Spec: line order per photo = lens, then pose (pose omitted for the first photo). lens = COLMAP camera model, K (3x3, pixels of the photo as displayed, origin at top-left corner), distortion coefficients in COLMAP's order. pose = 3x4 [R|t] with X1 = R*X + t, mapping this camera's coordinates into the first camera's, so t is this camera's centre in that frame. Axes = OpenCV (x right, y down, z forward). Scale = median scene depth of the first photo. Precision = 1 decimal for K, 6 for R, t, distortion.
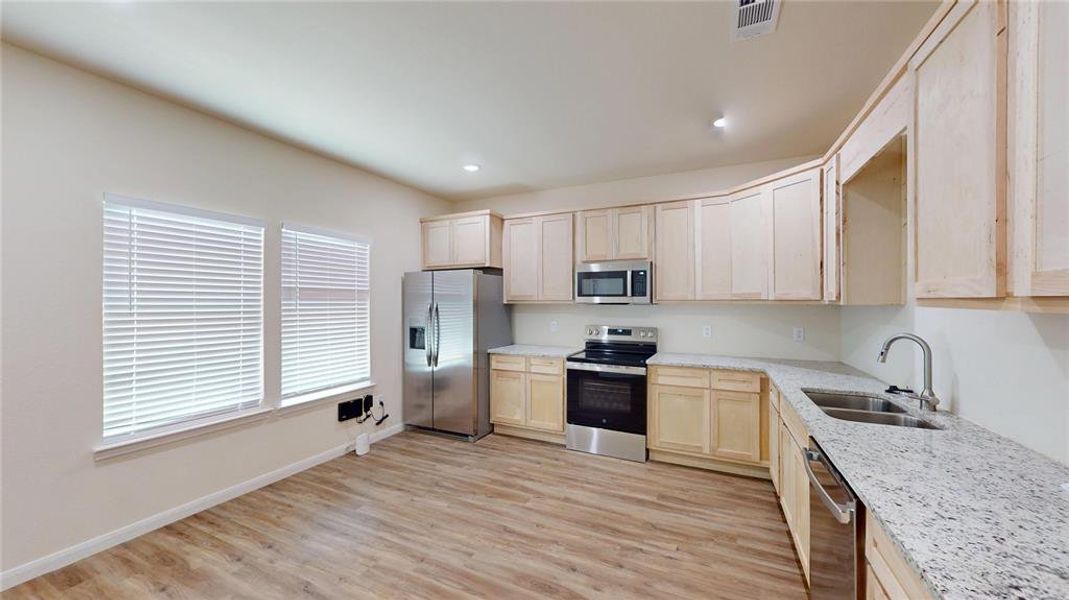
lens RADIAL K [[385.0, 0, 539.3], [0, 385.0, 305.9], [0, 0, 1]] dist [-0.000944, -0.000045]
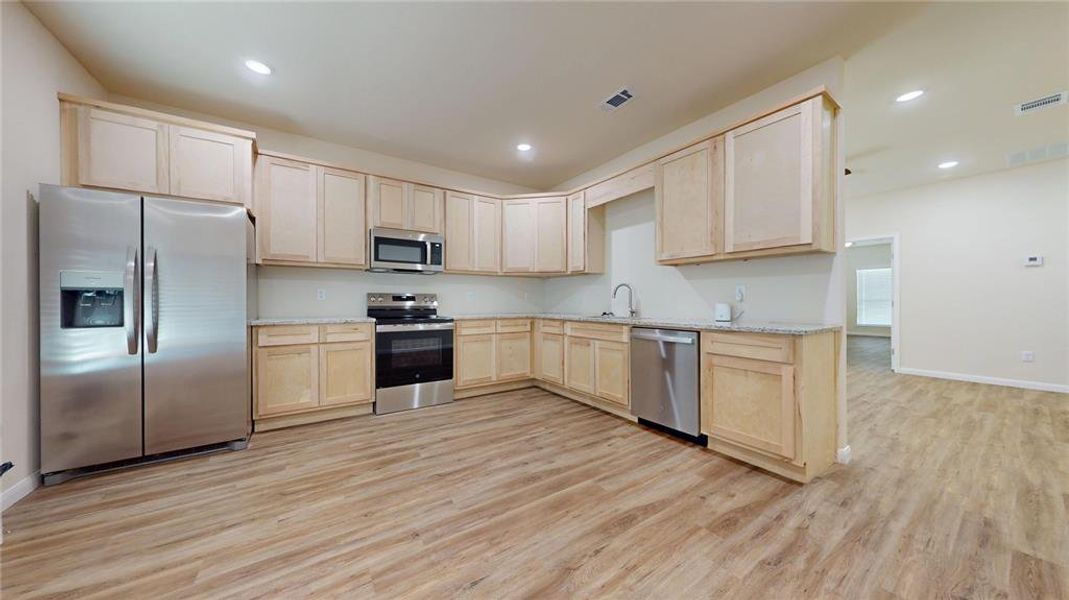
lens RADIAL K [[332.6, 0, 534.5], [0, 332.6, 300.0], [0, 0, 1]] dist [-0.002098, -0.000116]
pose [[0.509545, -0.000052, 0.860444, -0.457576], [-0.000831, 1.000000, 0.000553, 0.080598], [-0.860444, -0.000997, 0.509545, 0.228813]]
